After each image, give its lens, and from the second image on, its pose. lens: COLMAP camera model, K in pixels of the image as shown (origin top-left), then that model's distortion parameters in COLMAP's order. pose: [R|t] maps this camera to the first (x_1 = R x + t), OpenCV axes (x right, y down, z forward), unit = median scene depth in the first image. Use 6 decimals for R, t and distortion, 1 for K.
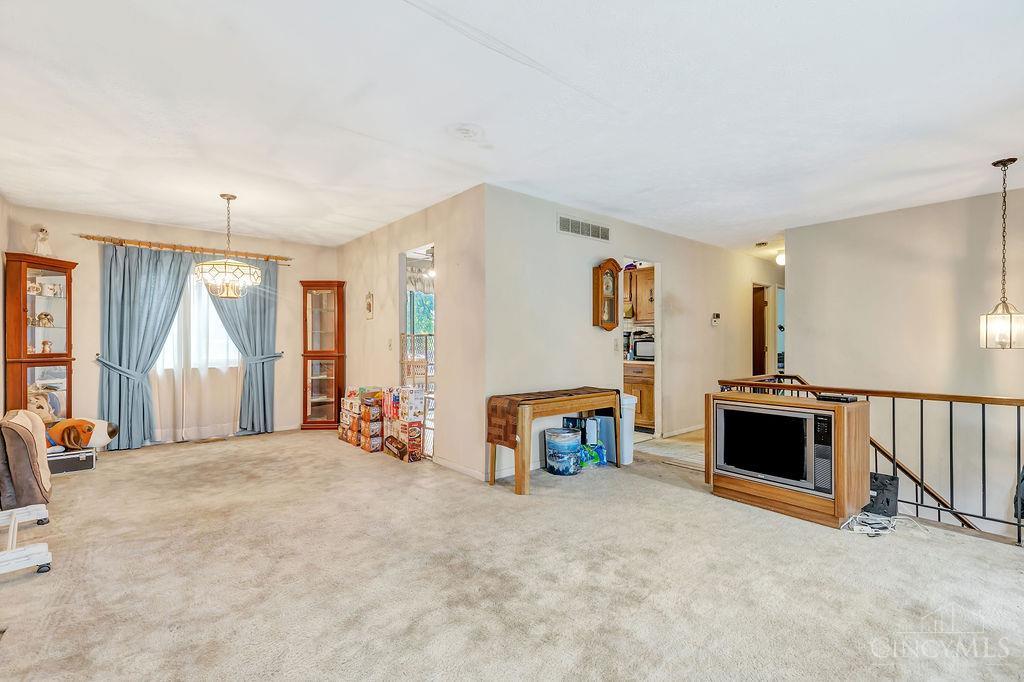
lens RADIAL K [[468.1, 0, 513.5], [0, 468.1, 340.8], [0, 0, 1]] dist [0.001763, 0.000420]
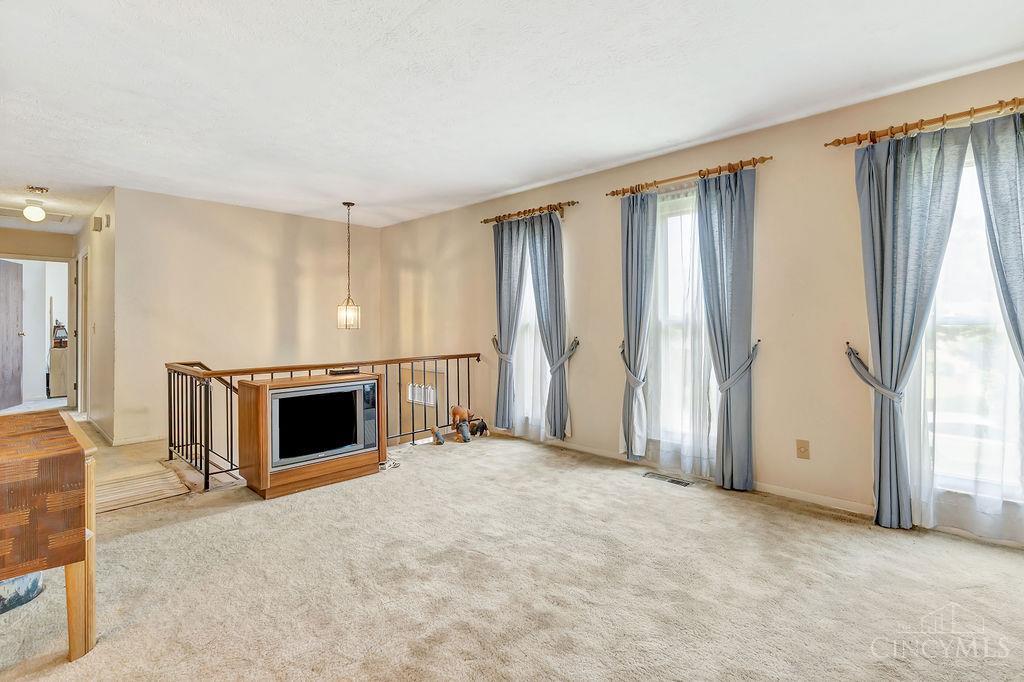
lens RADIAL K [[468.1, 0, 542.3], [0, 468.1, 328.0], [0, 0, 1]] dist [0.001763, 0.000420]
pose [[-0.165853, -0.002687, 0.986147, -0.605967], [-0.001862, 0.999995, 0.002412, 0.007803], [-0.986149, -0.001437, -0.165857, 0.749548]]
